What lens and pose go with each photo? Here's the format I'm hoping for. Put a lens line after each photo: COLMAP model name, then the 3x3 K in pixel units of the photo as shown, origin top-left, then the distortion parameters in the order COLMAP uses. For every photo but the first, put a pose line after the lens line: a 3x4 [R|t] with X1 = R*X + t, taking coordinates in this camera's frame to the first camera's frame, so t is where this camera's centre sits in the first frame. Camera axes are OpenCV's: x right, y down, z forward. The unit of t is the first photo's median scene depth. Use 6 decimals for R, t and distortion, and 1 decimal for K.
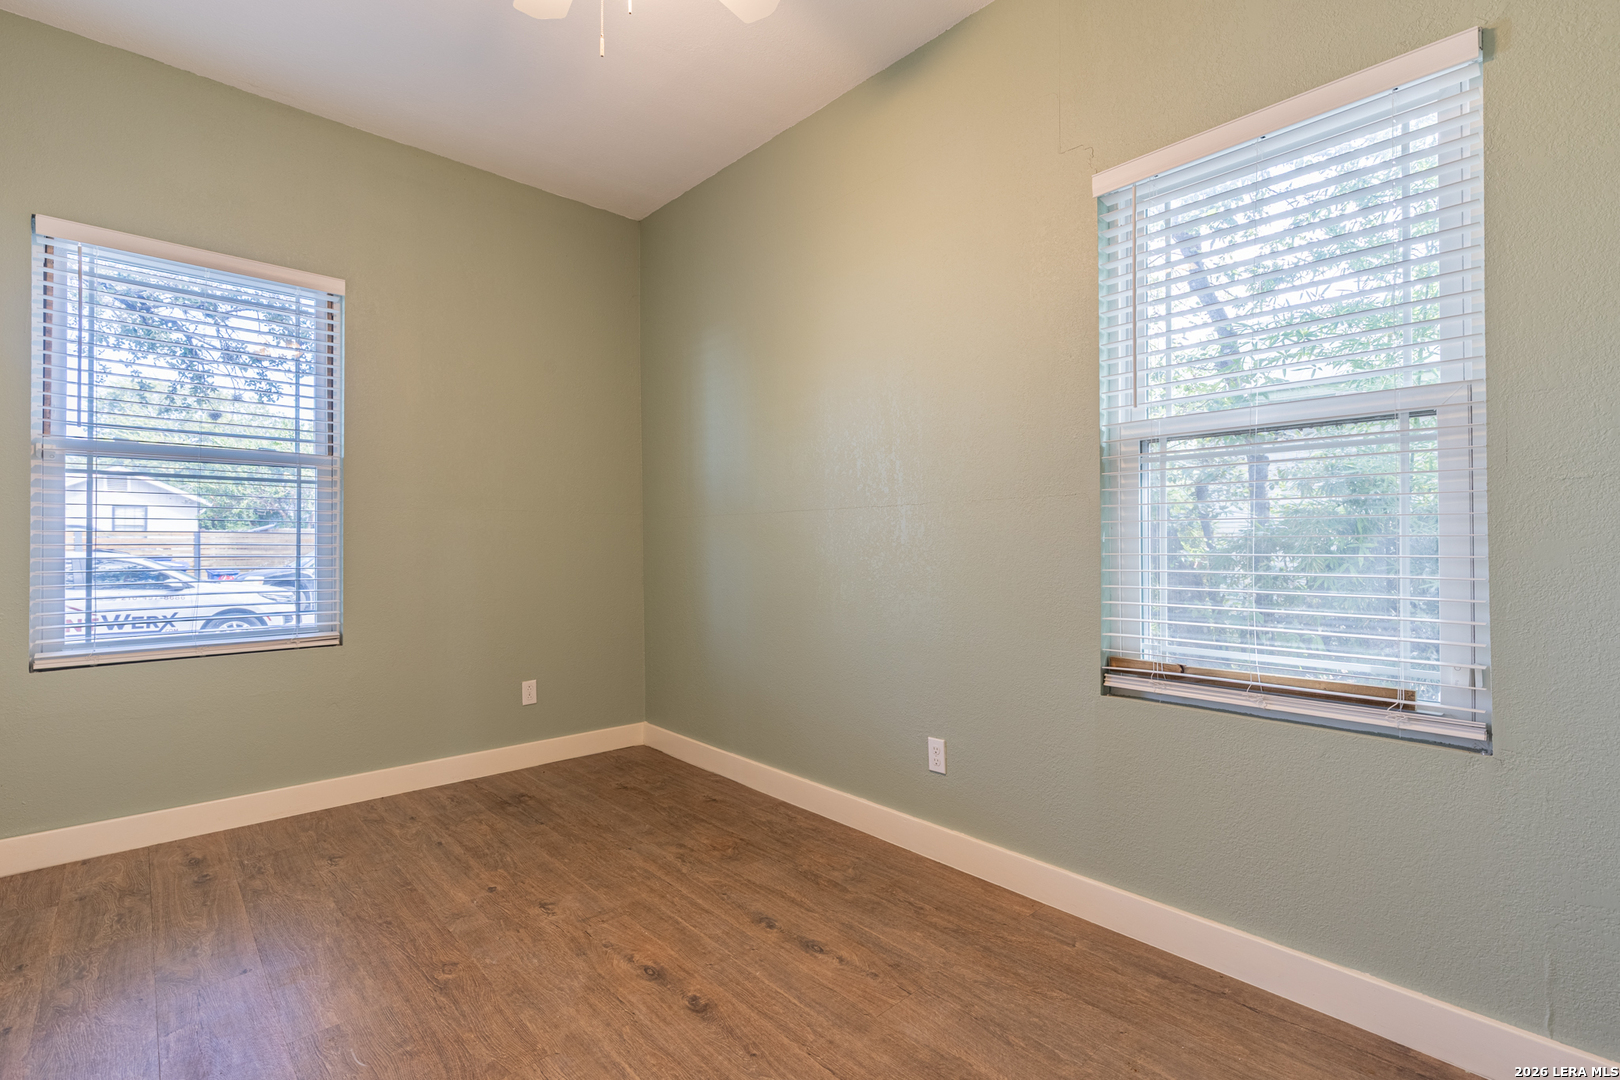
lens RADIAL K [[742.0, 0, 812.8], [0, 742.0, 537.4], [0, 0, 1]] dist [0.006111, 0.000111]
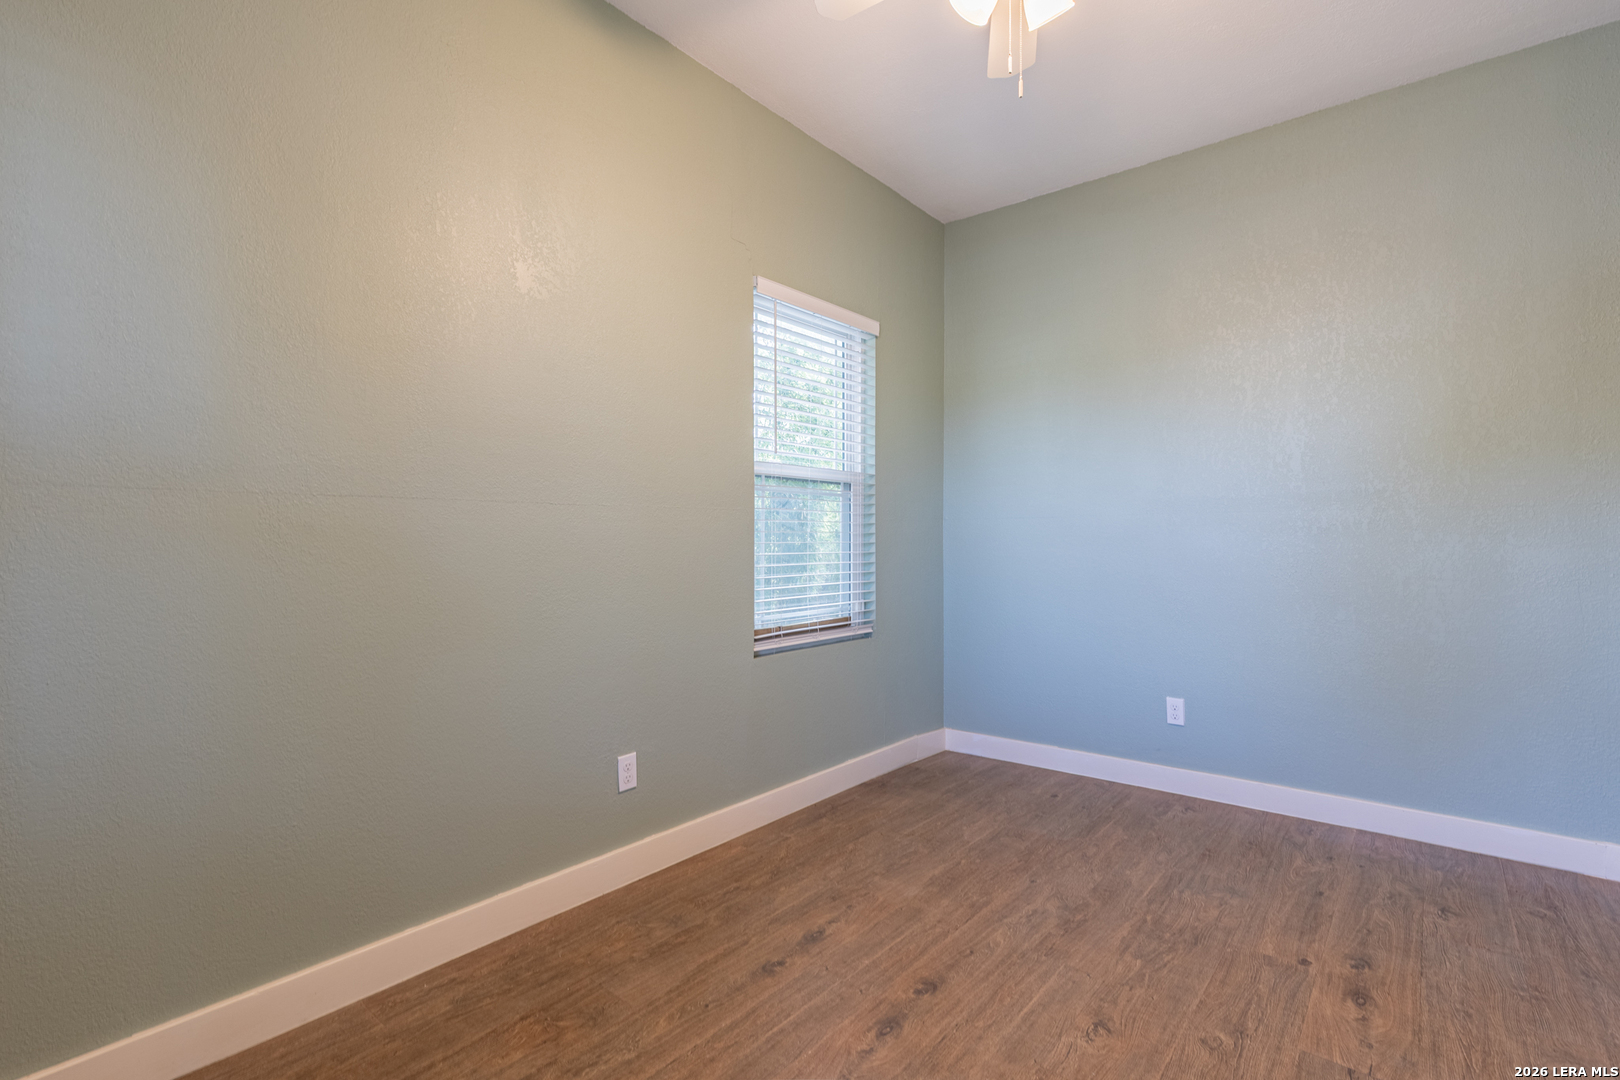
lens RADIAL K [[726.5, 0, 829.0], [0, 726.5, 537.8], [0, 0, 1]] dist [0.003913, 0.000640]
pose [[-0.132761, 0.005893, 0.991131, -0.967734], [-0.002405, 0.999977, -0.006268, -0.001757], [-0.991145, -0.003215, -0.132744, 1.063450]]
